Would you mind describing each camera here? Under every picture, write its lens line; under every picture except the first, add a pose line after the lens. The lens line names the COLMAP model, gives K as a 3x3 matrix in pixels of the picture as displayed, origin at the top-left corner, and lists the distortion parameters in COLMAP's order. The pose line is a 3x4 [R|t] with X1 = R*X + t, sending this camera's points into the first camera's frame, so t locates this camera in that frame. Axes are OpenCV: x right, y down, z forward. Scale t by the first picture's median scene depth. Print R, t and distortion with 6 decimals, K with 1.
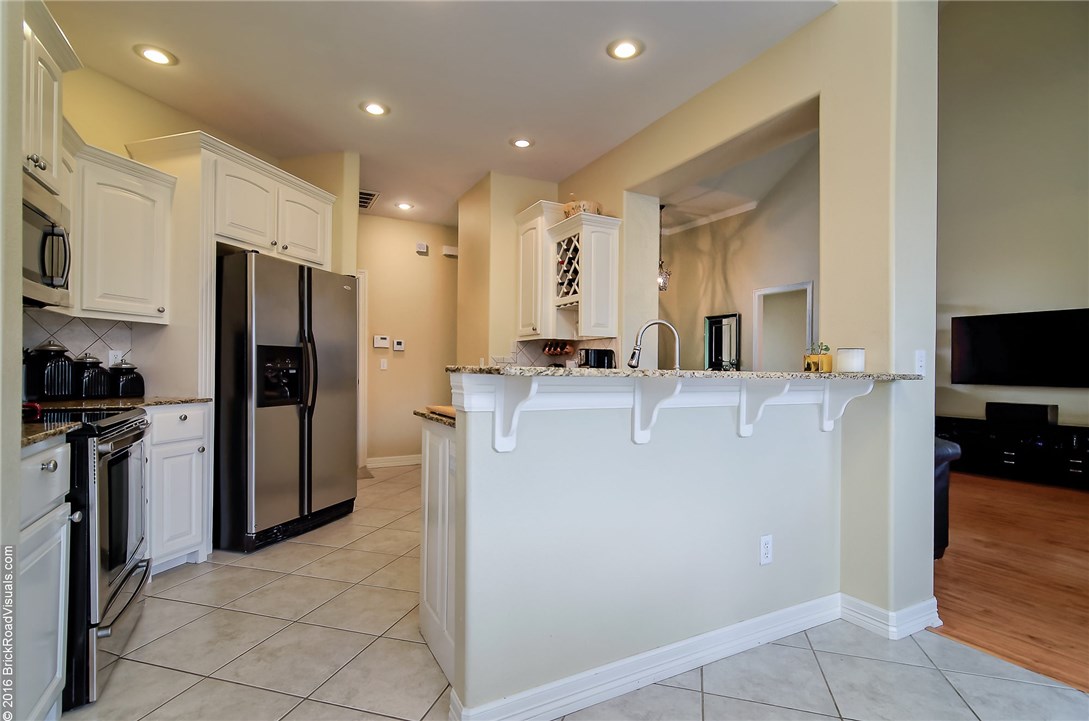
lens RADIAL K [[515.1, 0, 544.4], [0, 515.1, 368.3], [0, 0, 1]] dist [-0.002287, -0.000038]
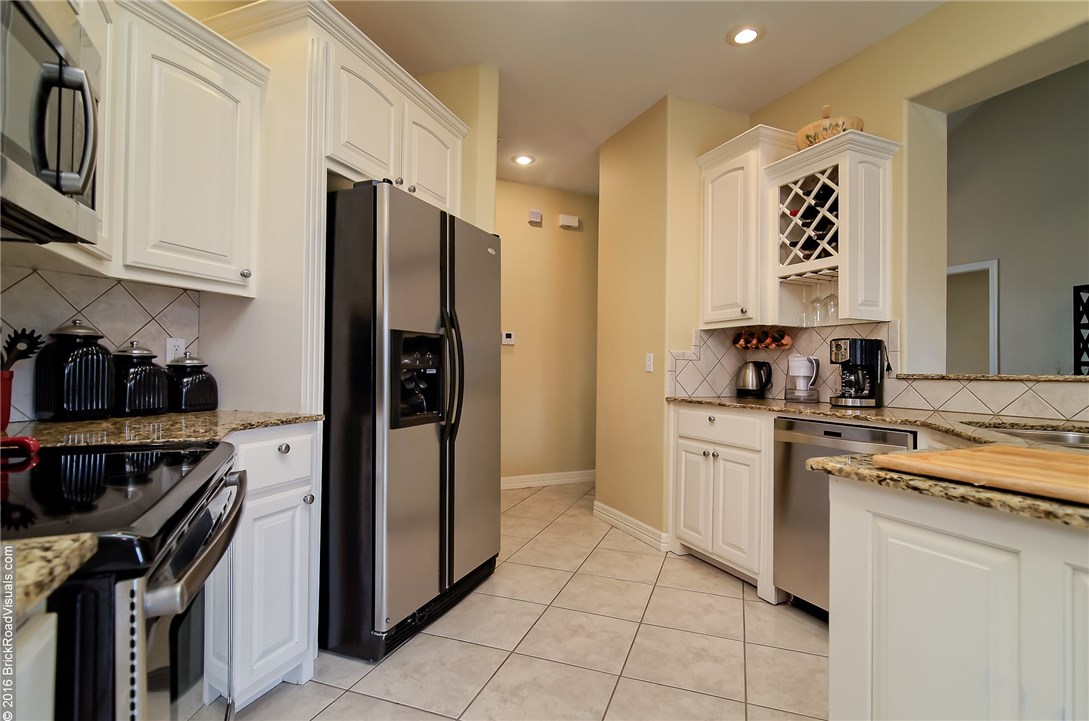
lens RADIAL K [[522.8, 0, 544.5], [0, 522.8, 360.5], [0, 0, 1]] dist [0.000541, -0.000126]
pose [[0.997531, 0.002116, -0.070196, -0.316592], [-0.003056, 0.999907, -0.013294, 0.000587], [0.070162, 0.013476, 0.997445, 0.366632]]
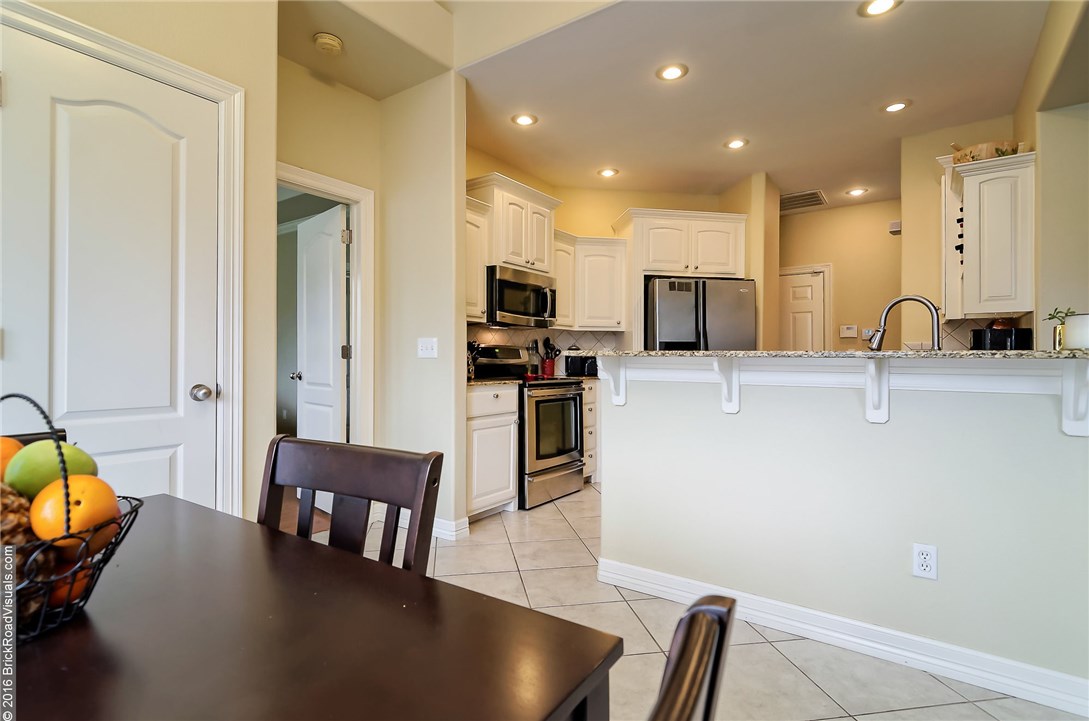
lens RADIAL K [[532.7, 0, 544.5], [0, 532.7, 360.5], [0, 0, 1]] dist [-0.000421, 0.000012]
pose [[0.442434, -0.007934, -0.896766, 0.639176], [0.003333, 0.999969, -0.007203, 0.017815], [0.896795, 0.000198, 0.442447, 0.034437]]
